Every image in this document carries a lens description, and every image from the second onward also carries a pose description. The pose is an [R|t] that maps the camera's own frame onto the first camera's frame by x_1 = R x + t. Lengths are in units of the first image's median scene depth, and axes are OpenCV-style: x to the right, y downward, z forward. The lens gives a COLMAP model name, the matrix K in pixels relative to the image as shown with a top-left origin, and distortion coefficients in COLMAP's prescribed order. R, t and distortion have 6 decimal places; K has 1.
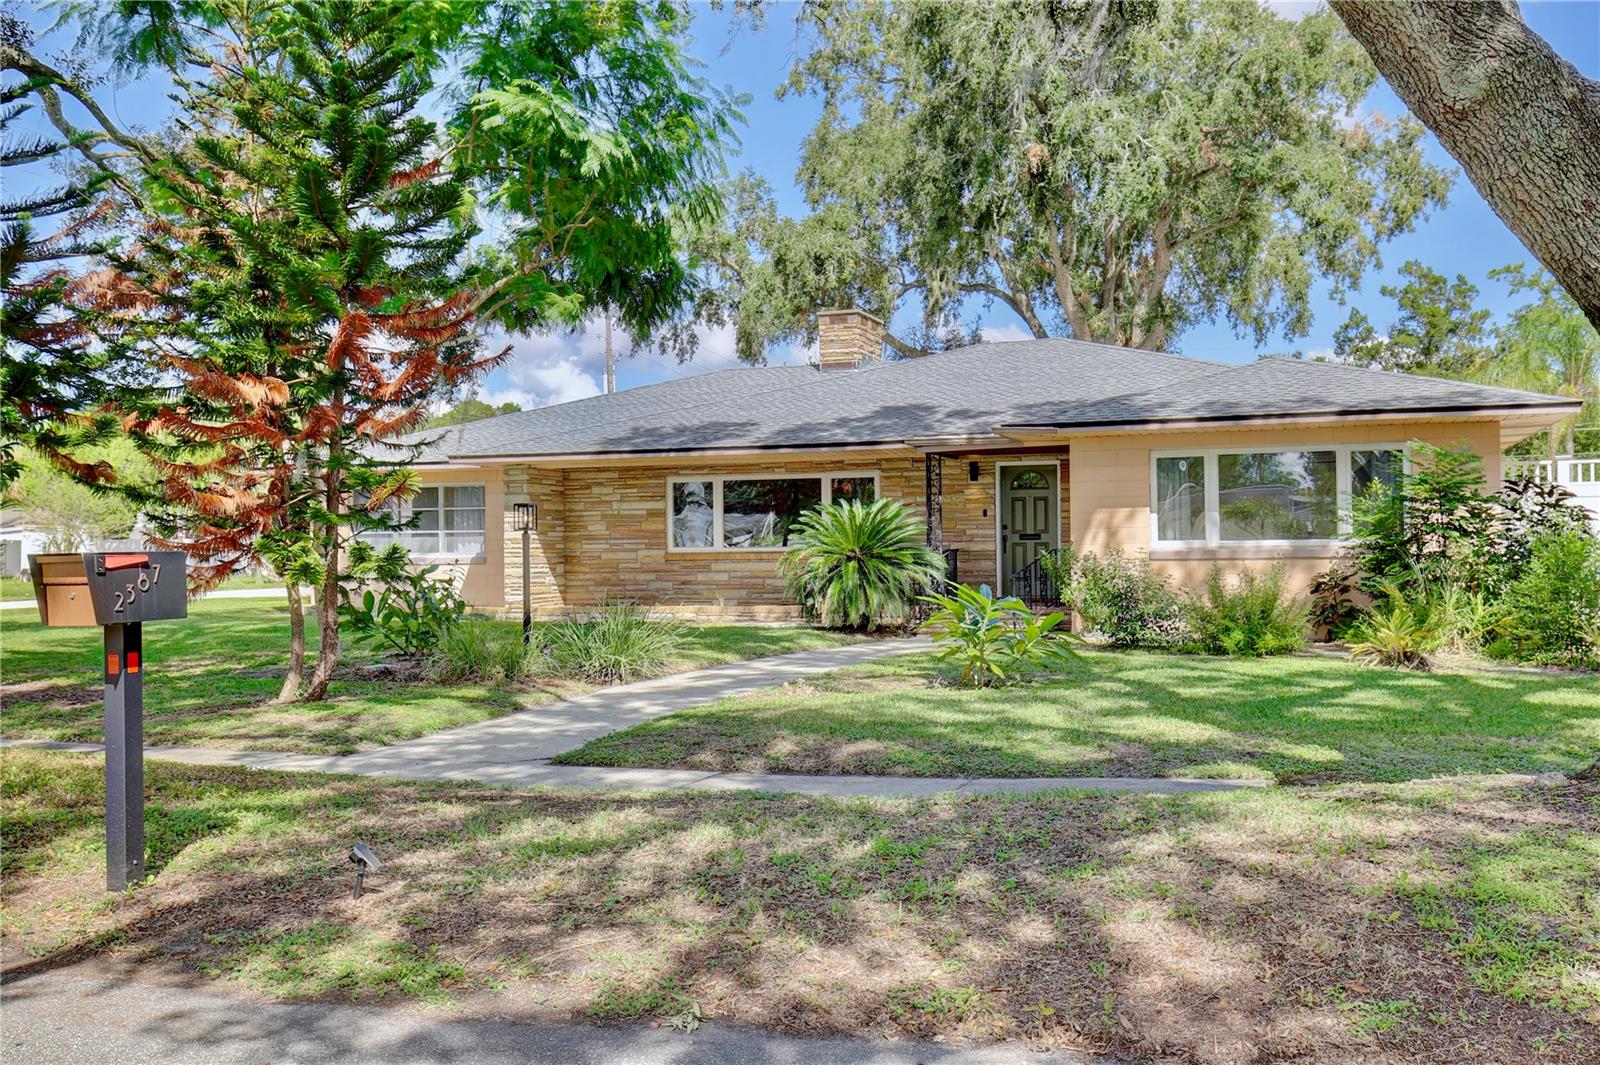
lens RADIAL K [[1584.2, 0, 795.5], [0, 1584.2, 537.4], [0, 0, 1]] dist [-0.013088, -0.017211]
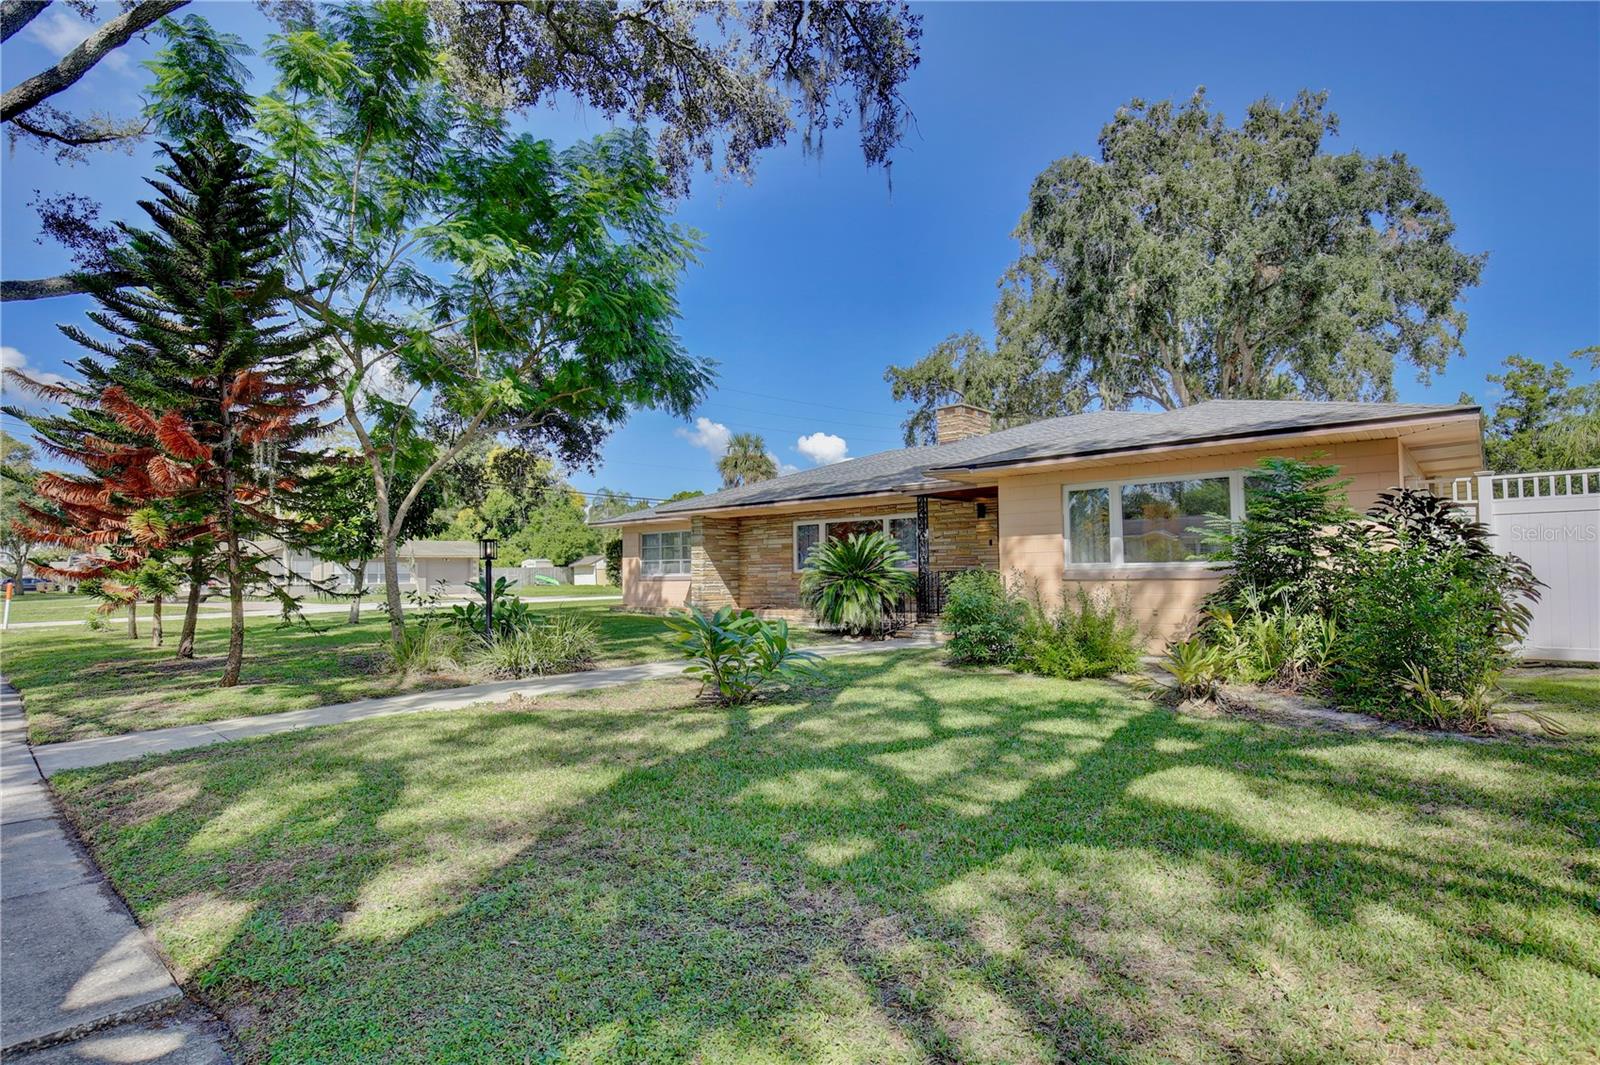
lens RADIAL K [[808.2, 0, 822.4], [0, 808.2, 544.1], [0, 0, 1]] dist [-0.008015, -0.001268]
pose [[0.929557, -0.018732, -0.368202, 0.223724], [0.012097, 0.999720, -0.020320, -0.001716], [0.368480, 0.014434, 0.929524, 0.317138]]
